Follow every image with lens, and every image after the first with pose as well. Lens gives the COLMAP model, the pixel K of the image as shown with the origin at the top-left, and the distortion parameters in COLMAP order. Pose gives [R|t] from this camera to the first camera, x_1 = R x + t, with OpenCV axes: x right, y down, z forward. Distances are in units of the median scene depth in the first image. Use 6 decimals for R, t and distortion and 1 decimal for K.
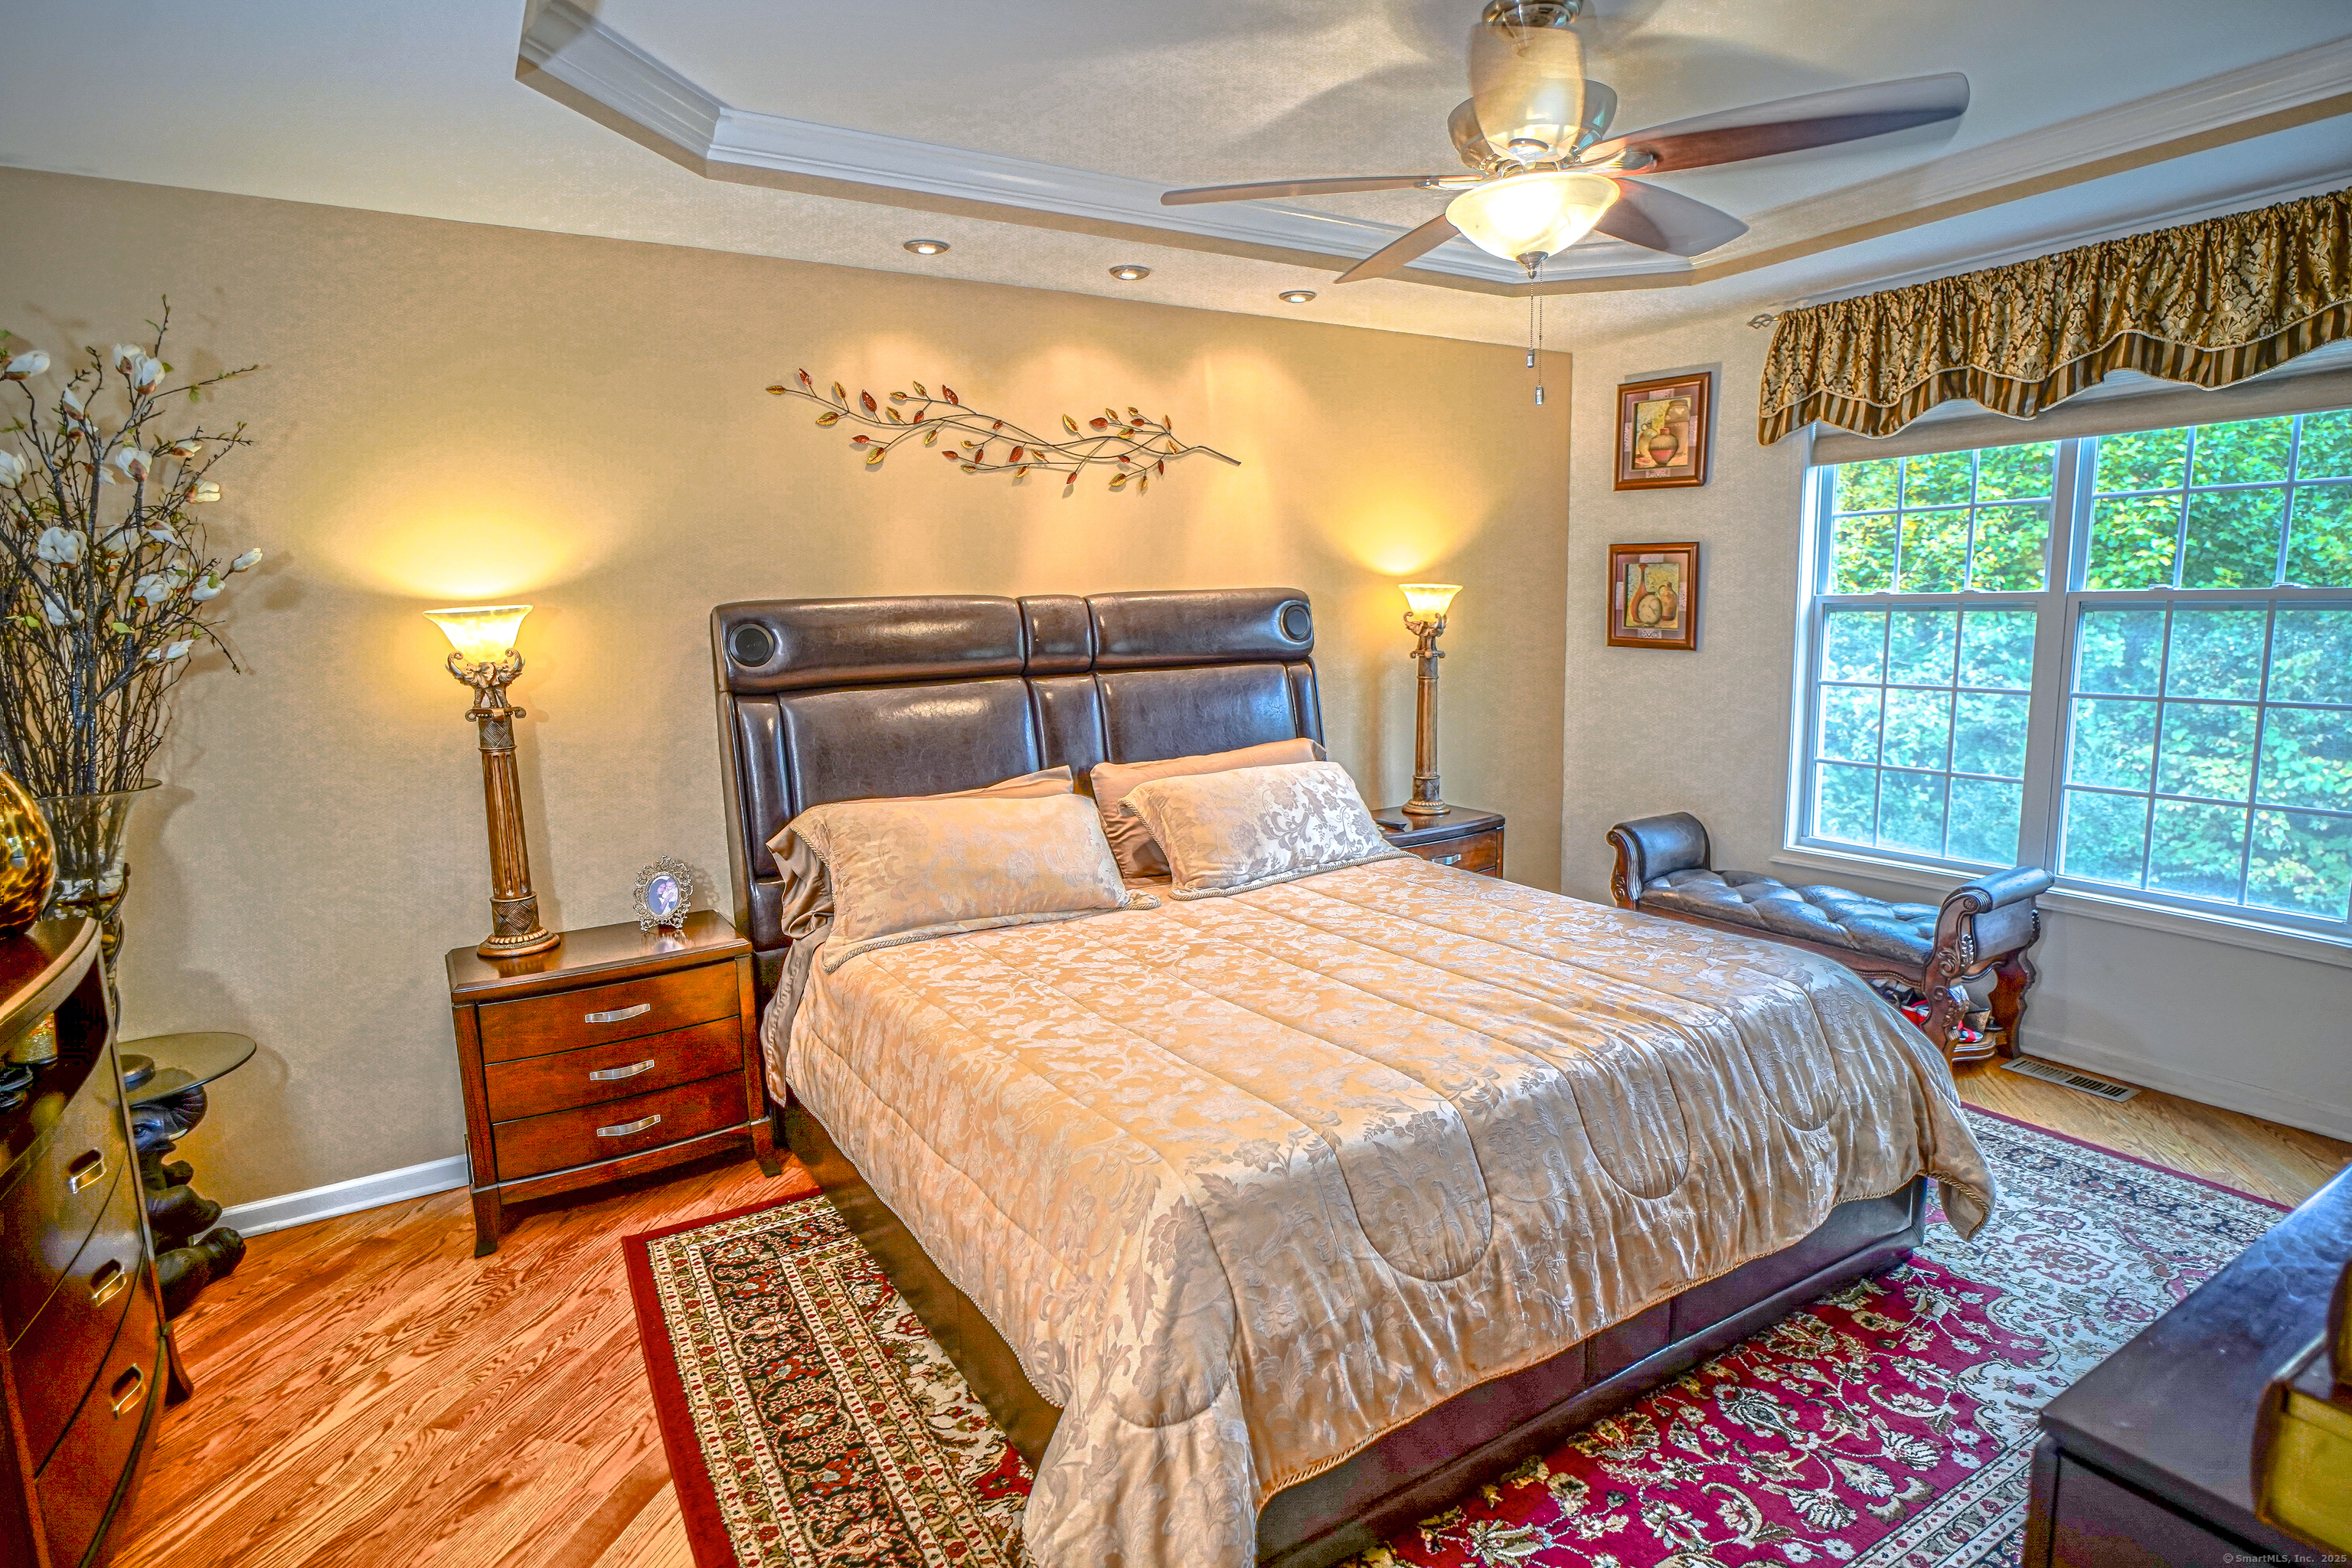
lens RADIAL K [[1206.2, 0, 1169.0], [0, 1206.2, 788.8], [0, 0, 1]] dist [-0.005080, 0.001235]
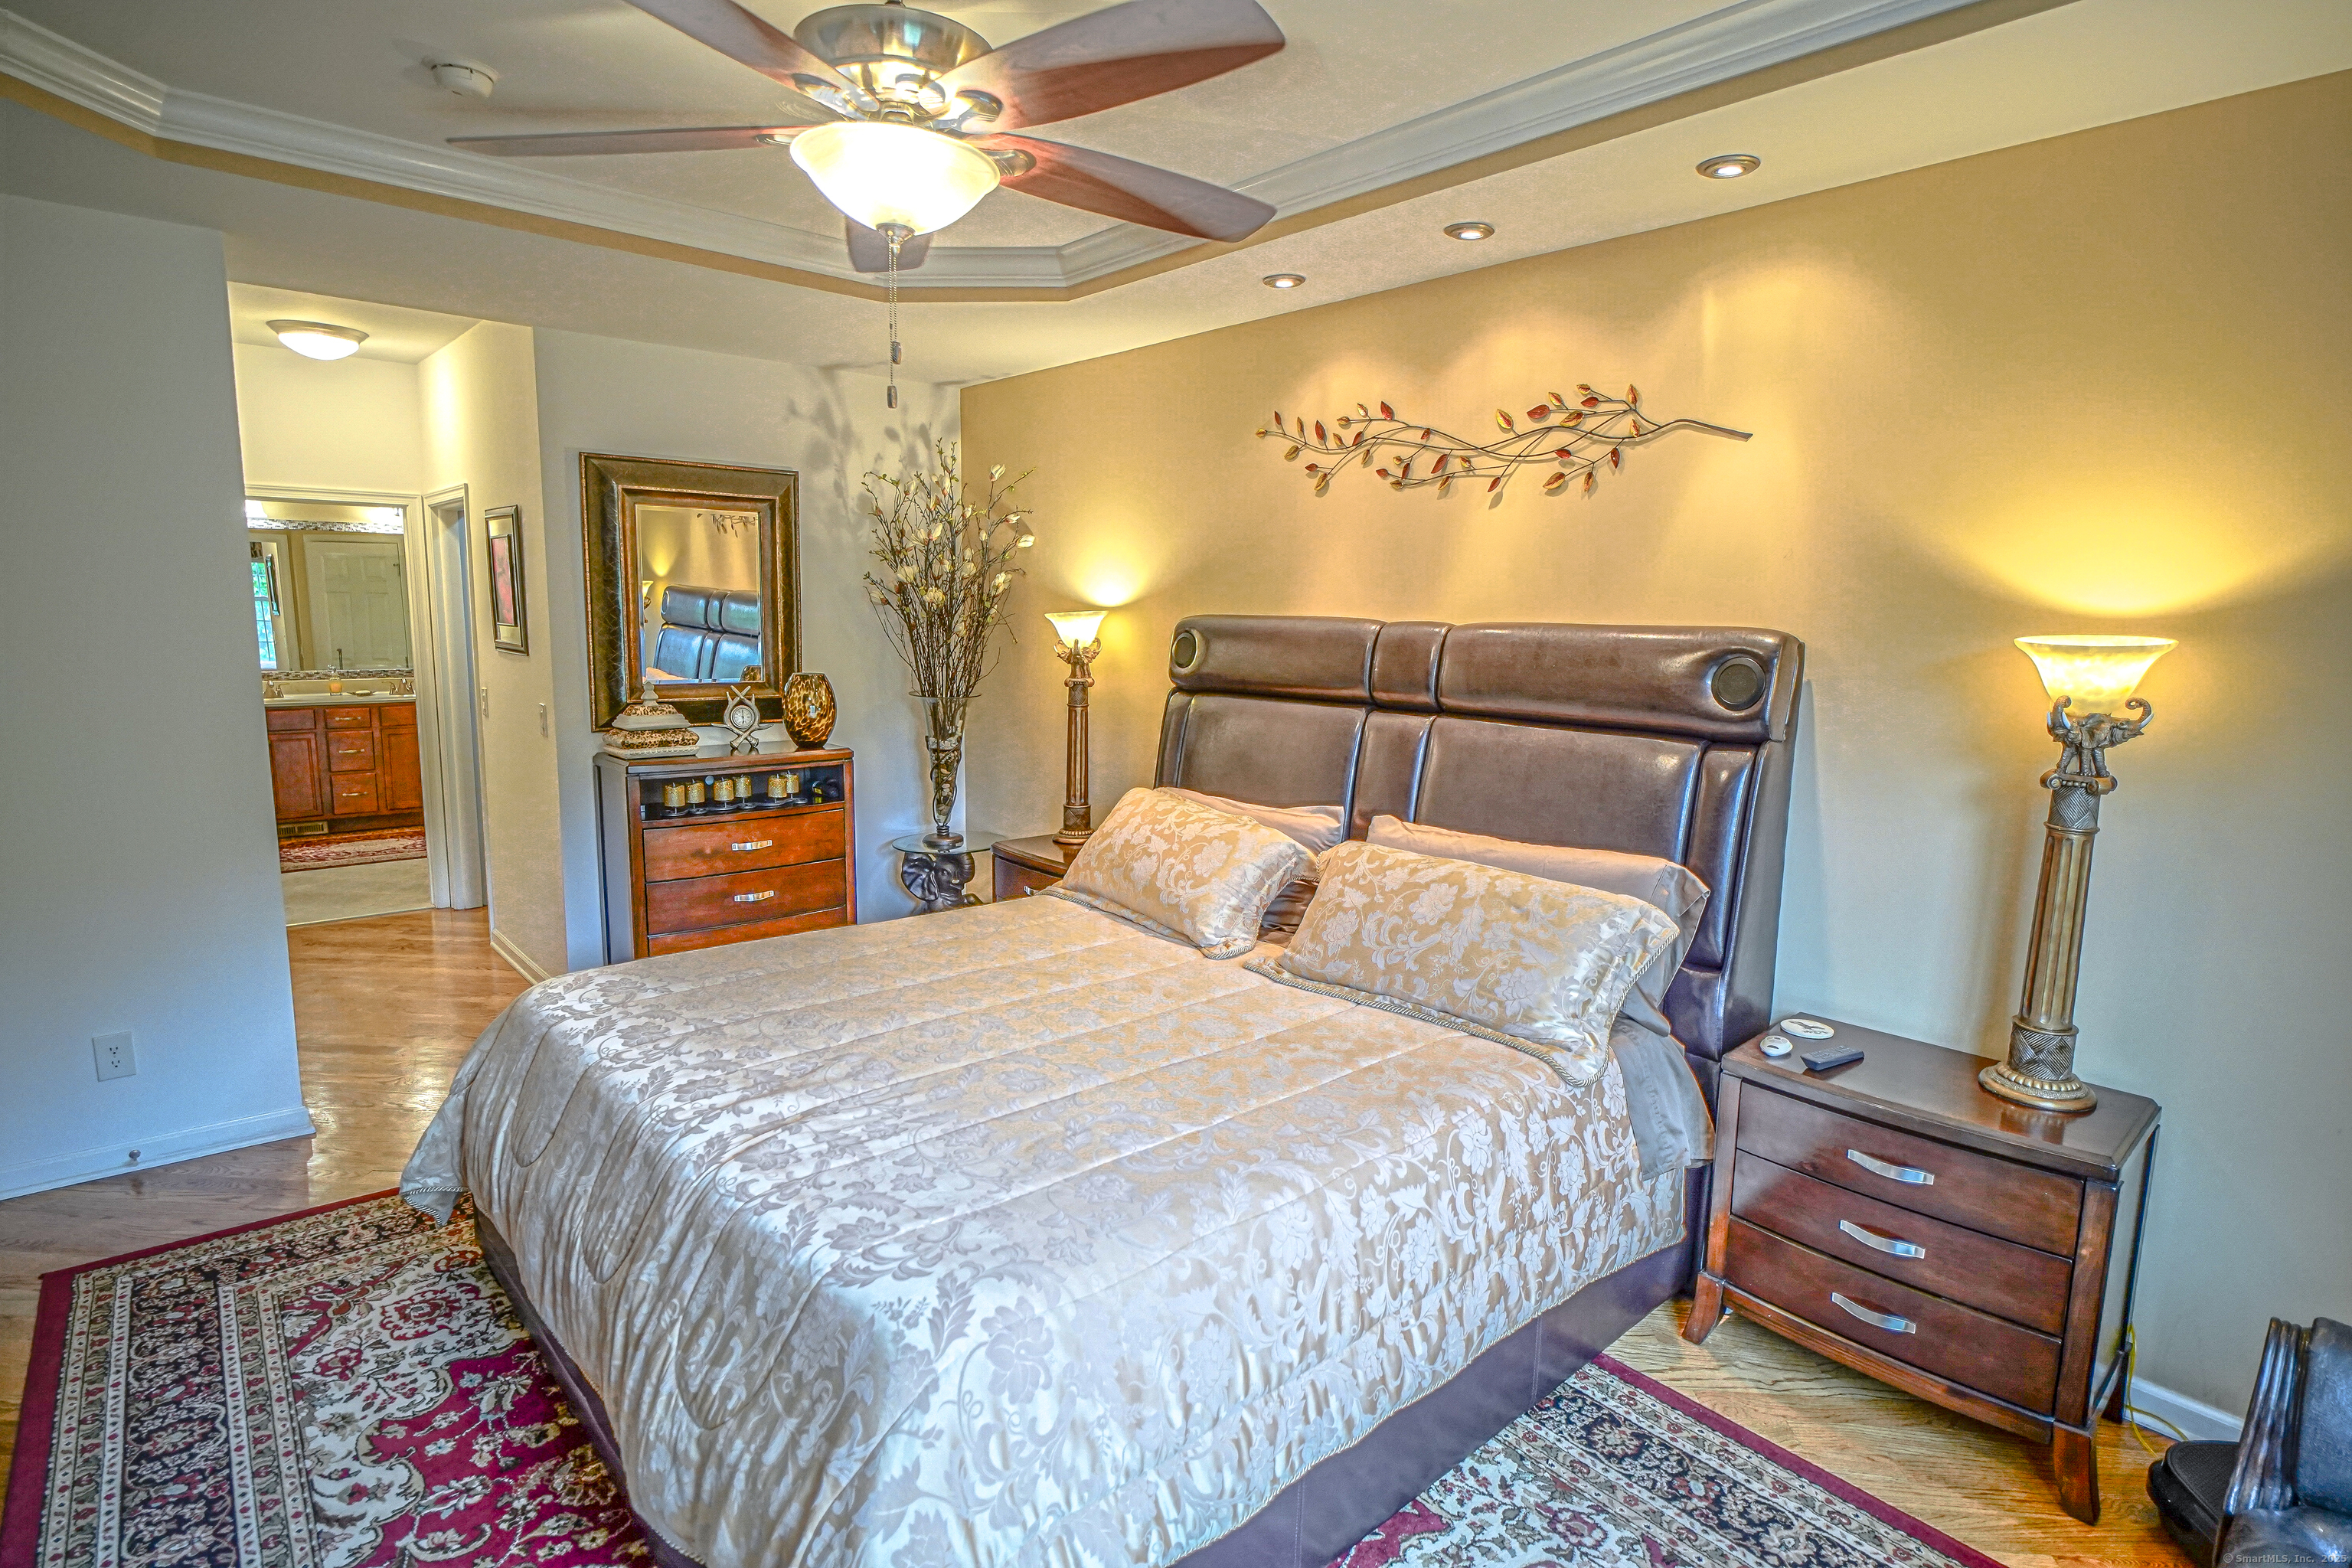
lens RADIAL K [[1206.2, 0, 1160.9], [0, 1206.2, 786.2], [0, 0, 1]] dist [-0.005080, 0.001235]
pose [[0.168564, 0.163188, -0.972088, 0.761340], [-0.191669, 0.972802, 0.130072, -0.125554], [0.966876, 0.164393, 0.195258, 0.682966]]
